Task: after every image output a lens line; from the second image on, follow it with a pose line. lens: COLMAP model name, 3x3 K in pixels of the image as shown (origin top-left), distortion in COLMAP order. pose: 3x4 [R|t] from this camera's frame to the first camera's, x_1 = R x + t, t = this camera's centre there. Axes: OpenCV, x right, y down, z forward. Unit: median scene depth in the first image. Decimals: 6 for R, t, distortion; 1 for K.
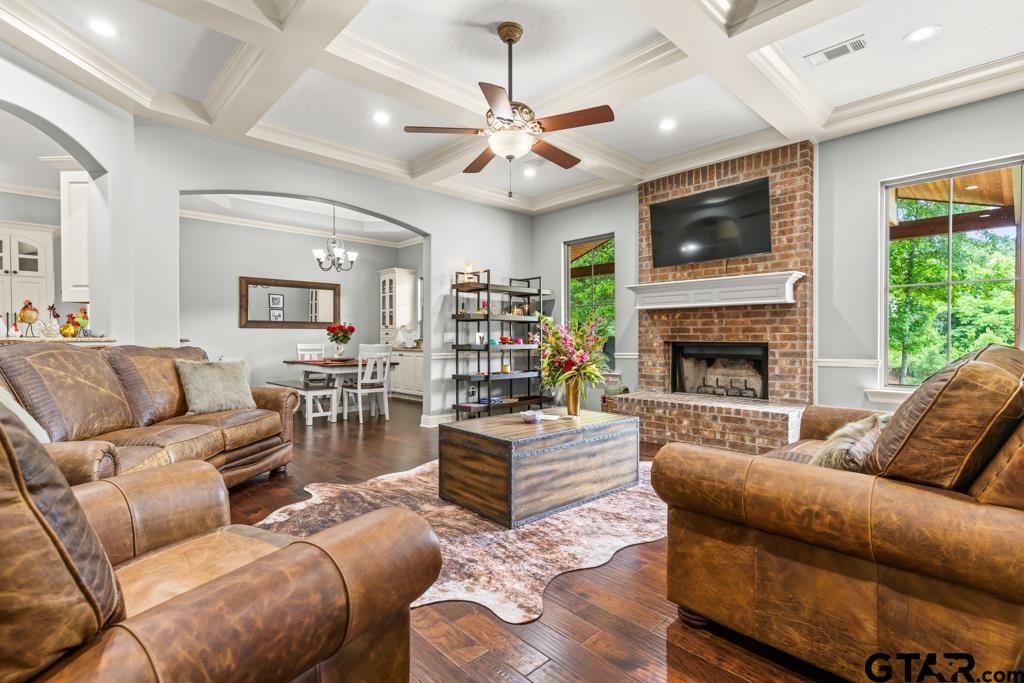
lens RADIAL K [[483.6, 0, 507.3], [0, 483.6, 343.5], [0, 0, 1]] dist [0.000599, 0.000054]
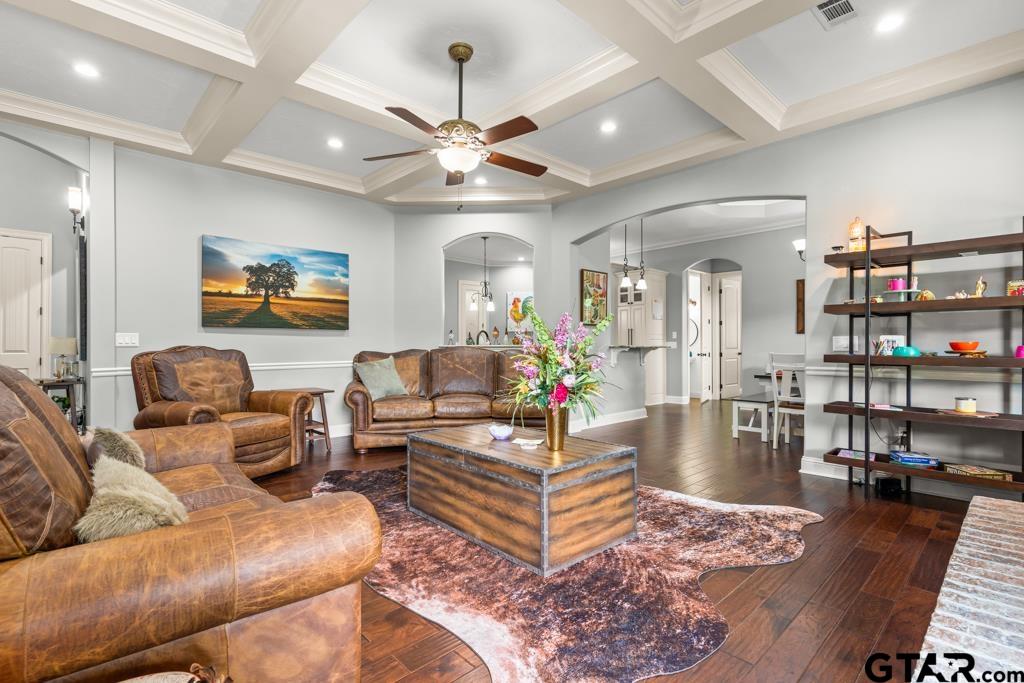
lens RADIAL K [[483.6, 0, 507.3], [0, 483.6, 343.5], [0, 0, 1]] dist [0.000599, 0.000054]
pose [[-0.002830, -0.002065, -0.999994, 0.516891], [-0.009222, 0.999955, -0.002039, -0.006835], [0.999953, 0.009217, -0.002849, 0.547187]]
